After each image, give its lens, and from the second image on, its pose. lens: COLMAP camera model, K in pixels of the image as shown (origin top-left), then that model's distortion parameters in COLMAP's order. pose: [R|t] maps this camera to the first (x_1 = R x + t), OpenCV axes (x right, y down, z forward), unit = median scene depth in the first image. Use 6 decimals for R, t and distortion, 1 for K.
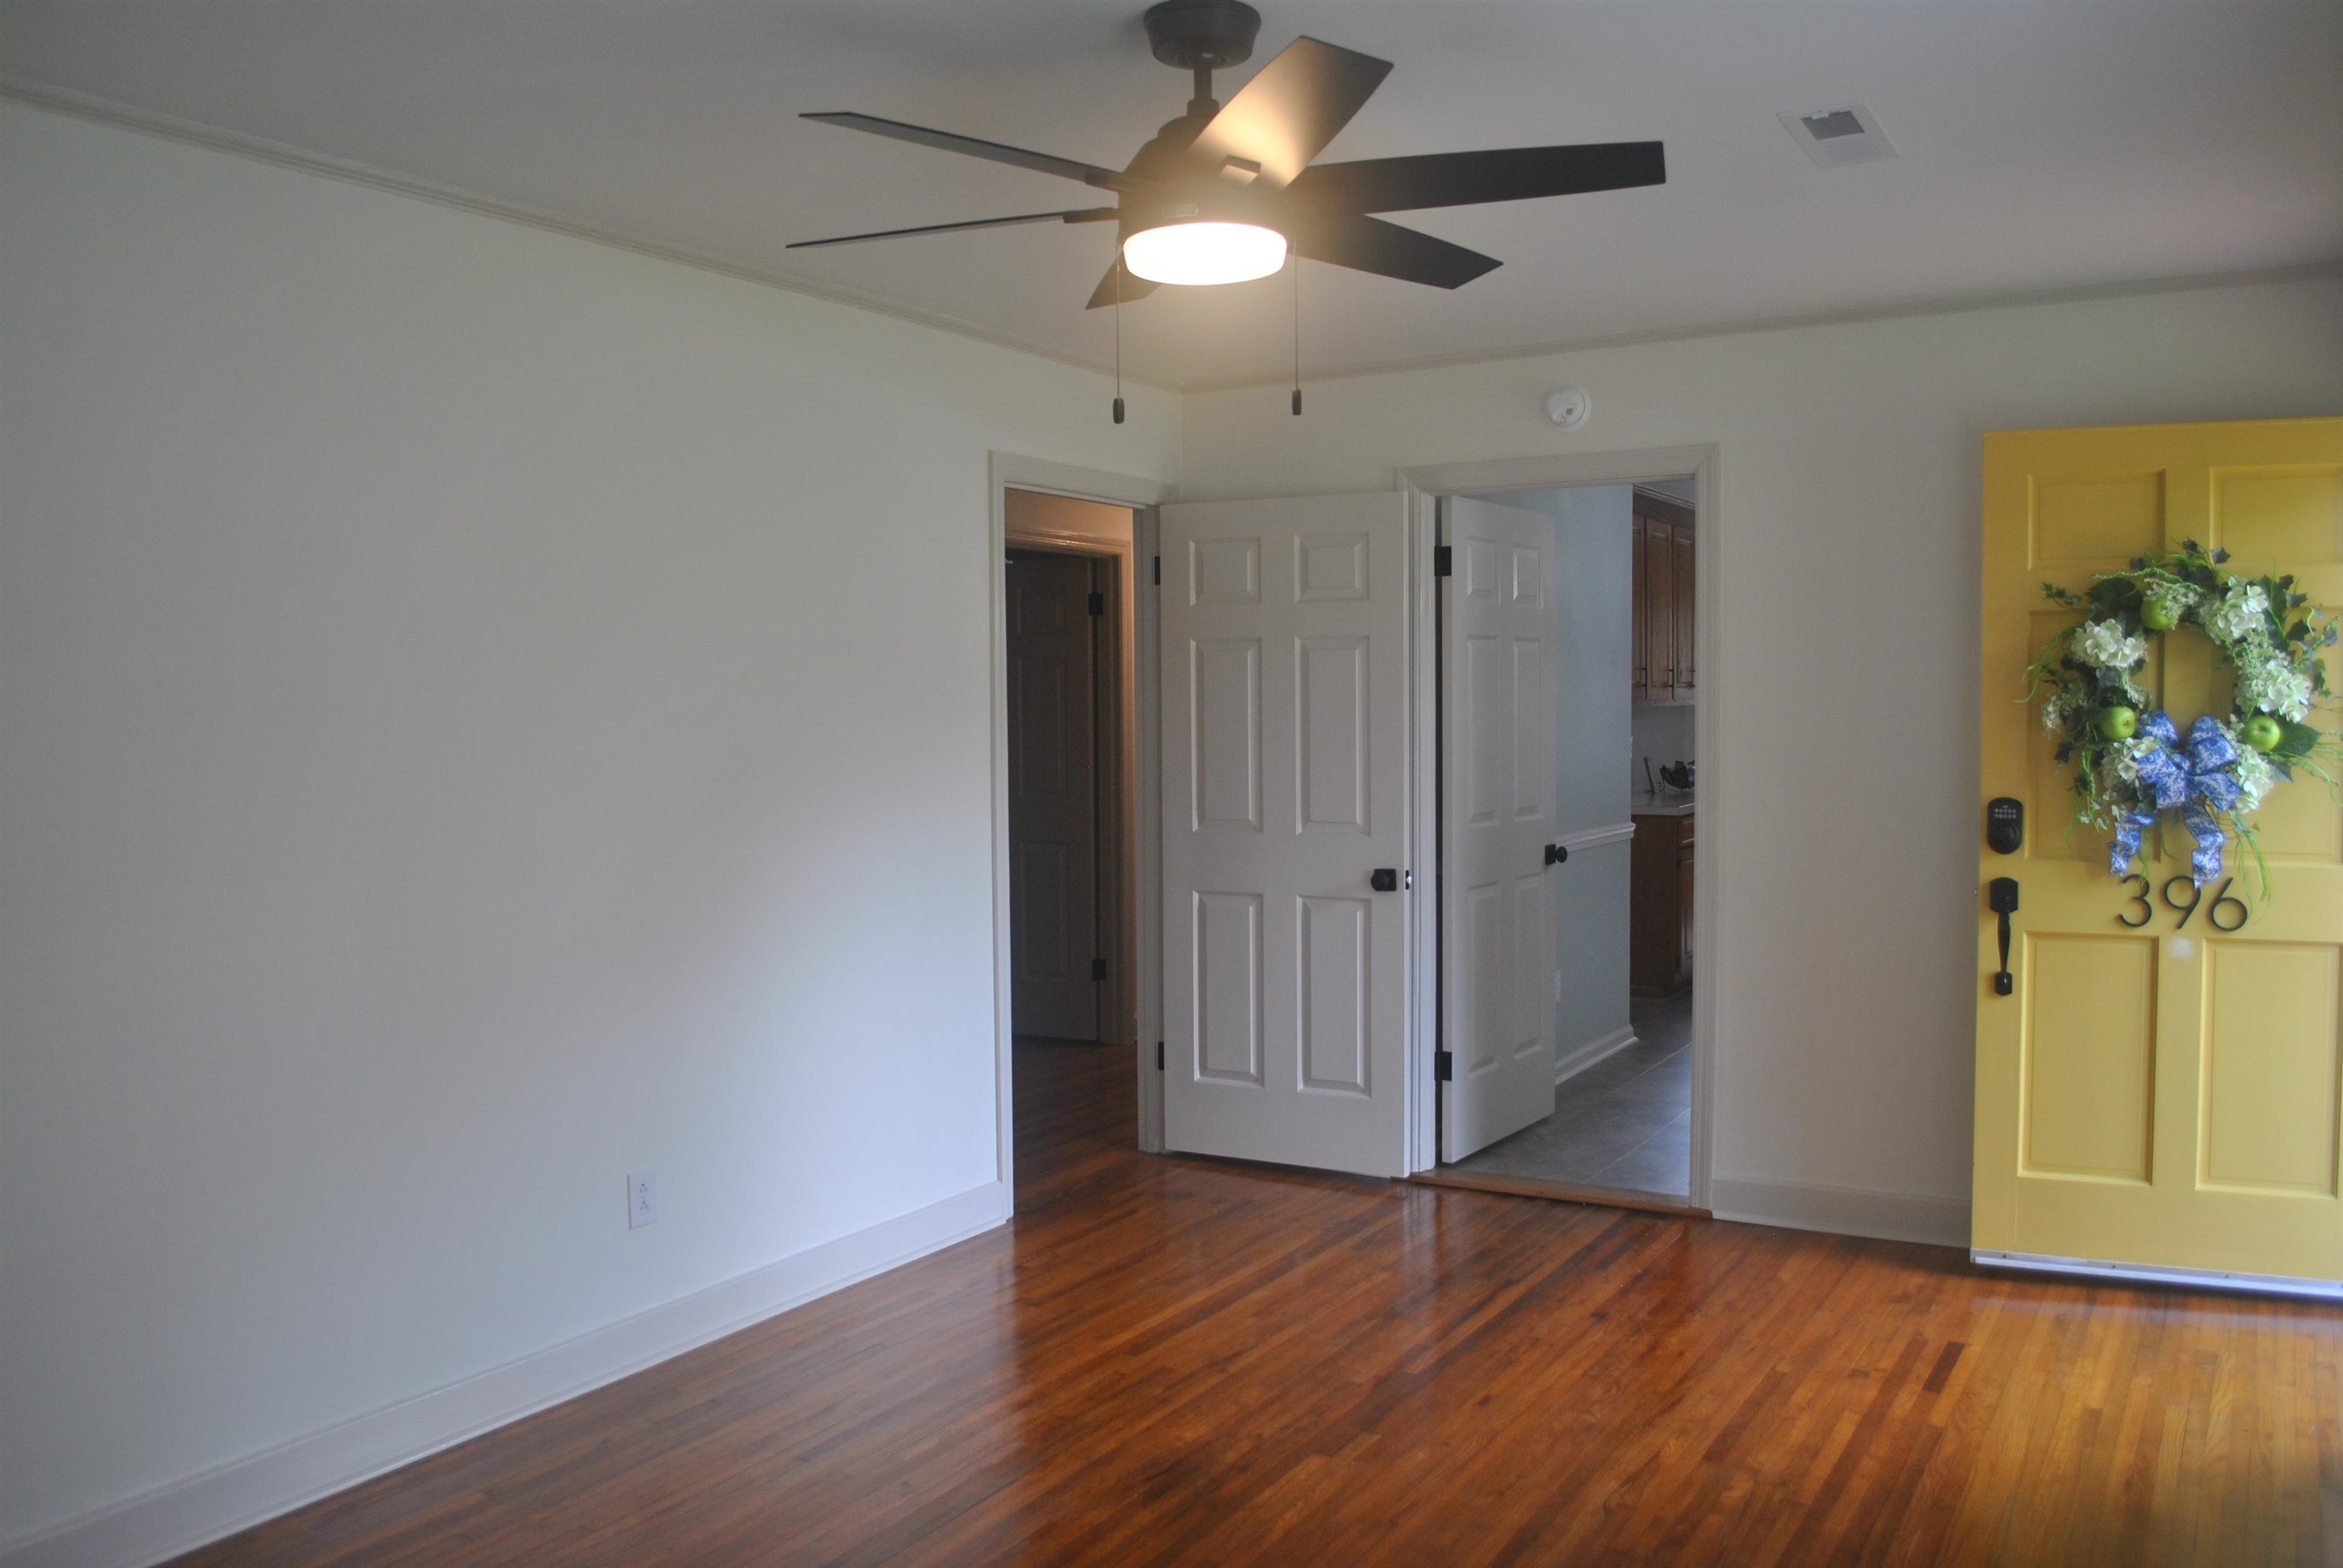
lens RADIAL K [[1875.5, 0, 1171.5], [0, 1875.5, 784.0], [0, 0, 1]] dist [-0.070850, 0.004892]
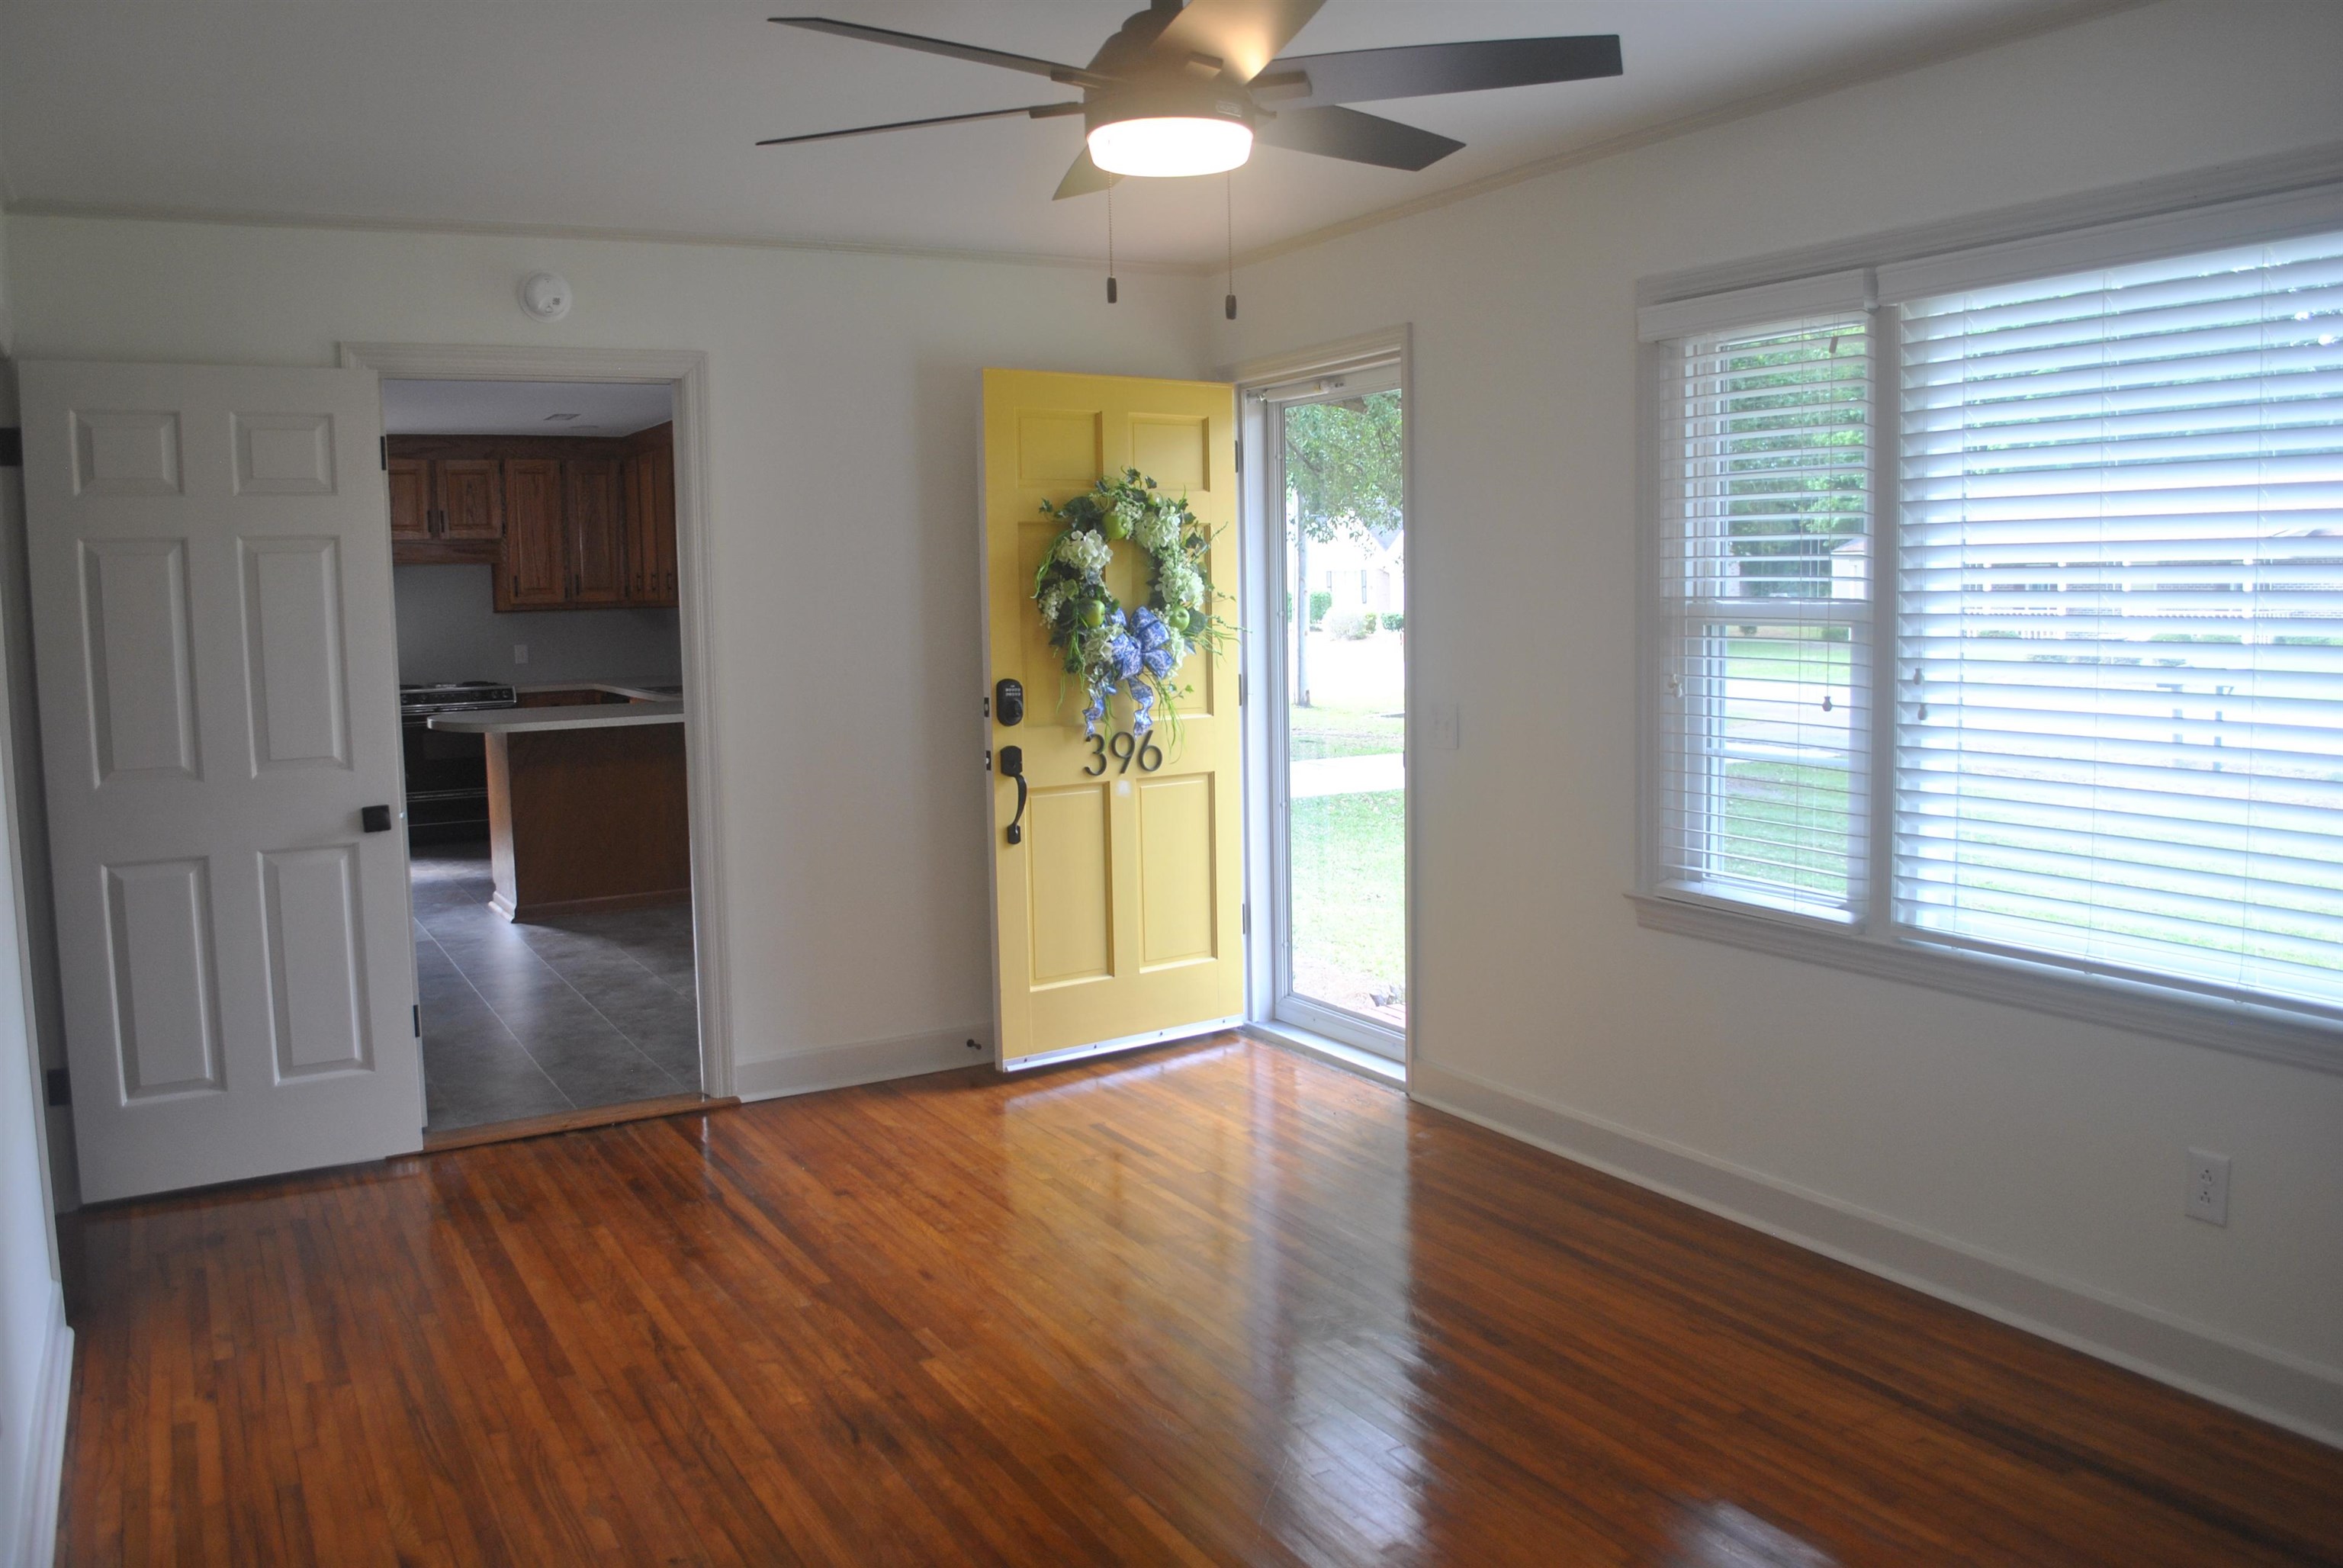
lens RADIAL K [[1851.1, 0, 1171.5], [0, 1851.1, 784.0], [0, 0, 1]] dist [-0.061818, -0.002253]
pose [[0.493984, -0.092046, 0.864585, -0.558950], [0.060069, 0.995618, 0.071676, -0.004503], [-0.867394, 0.016528, 0.497348, 0.329050]]
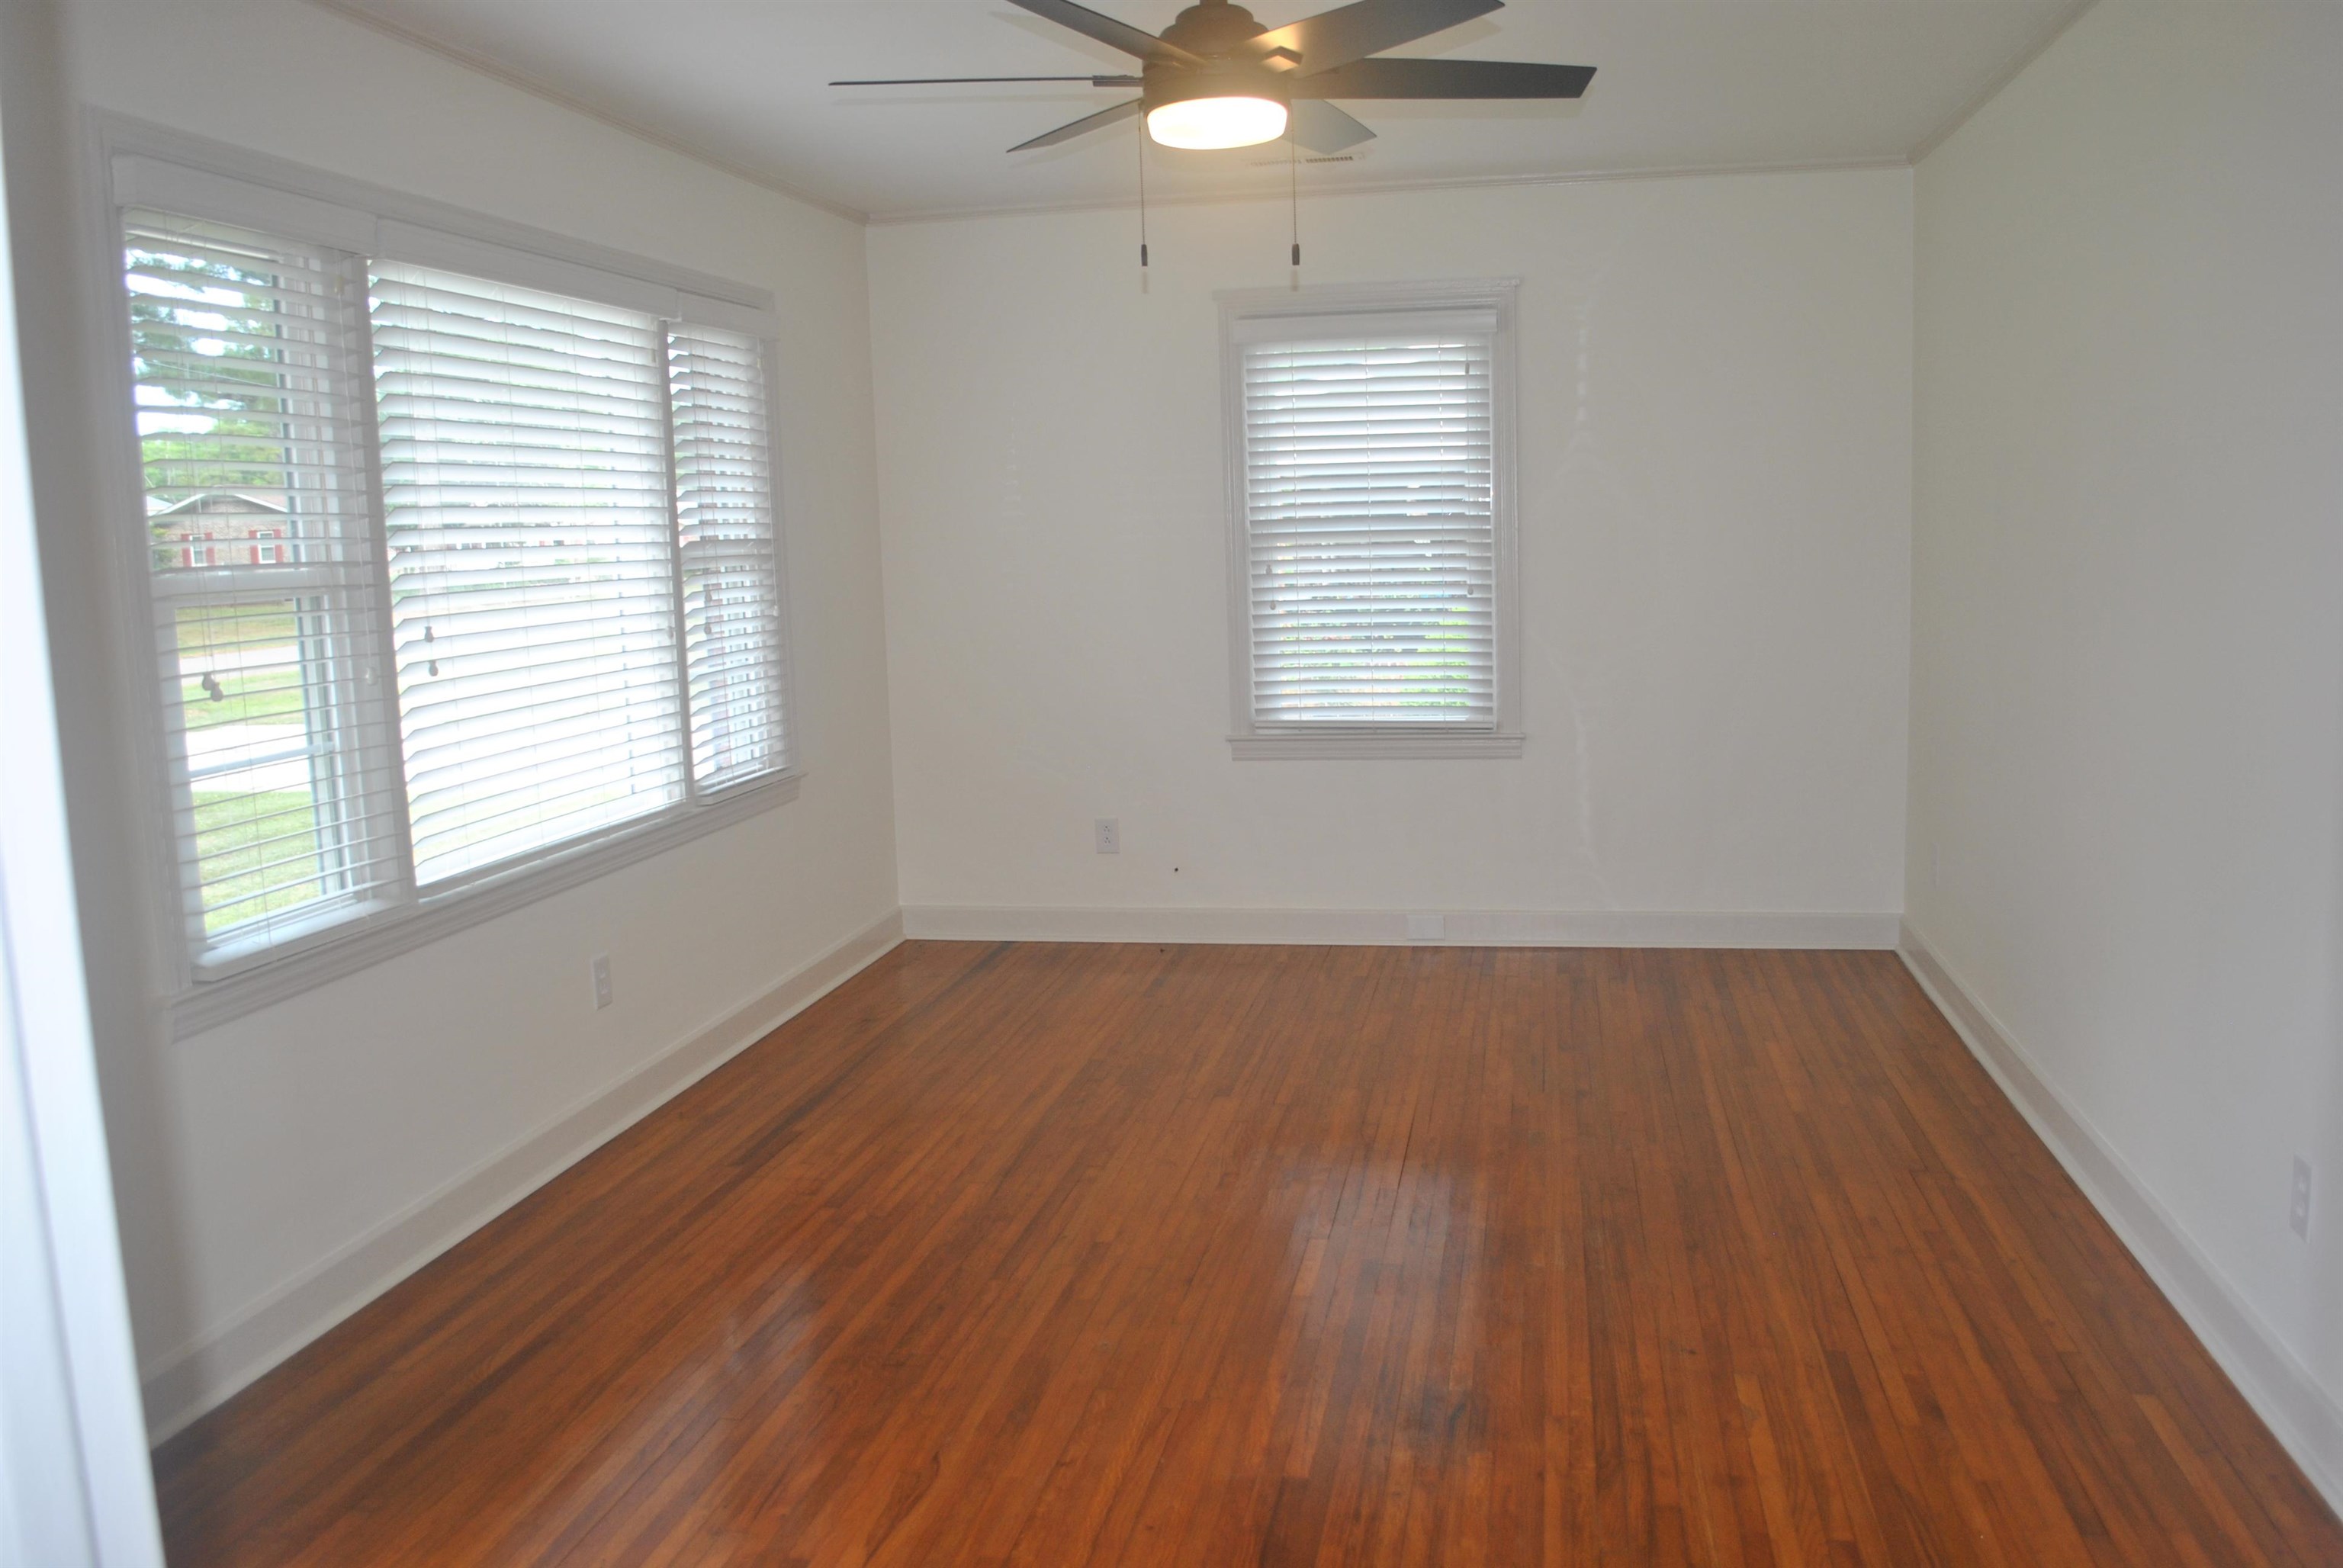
lens RADIAL K [[1851.1, 0, 1171.5], [0, 1851.1, 784.0], [0, 0, 1]] dist [-0.061818, -0.002253]
pose [[-0.940291, 0.089275, -0.328454, 0.338101], [0.025842, 0.980929, 0.192642, -0.062875], [0.339388, 0.172652, -0.924666, 1.416929]]
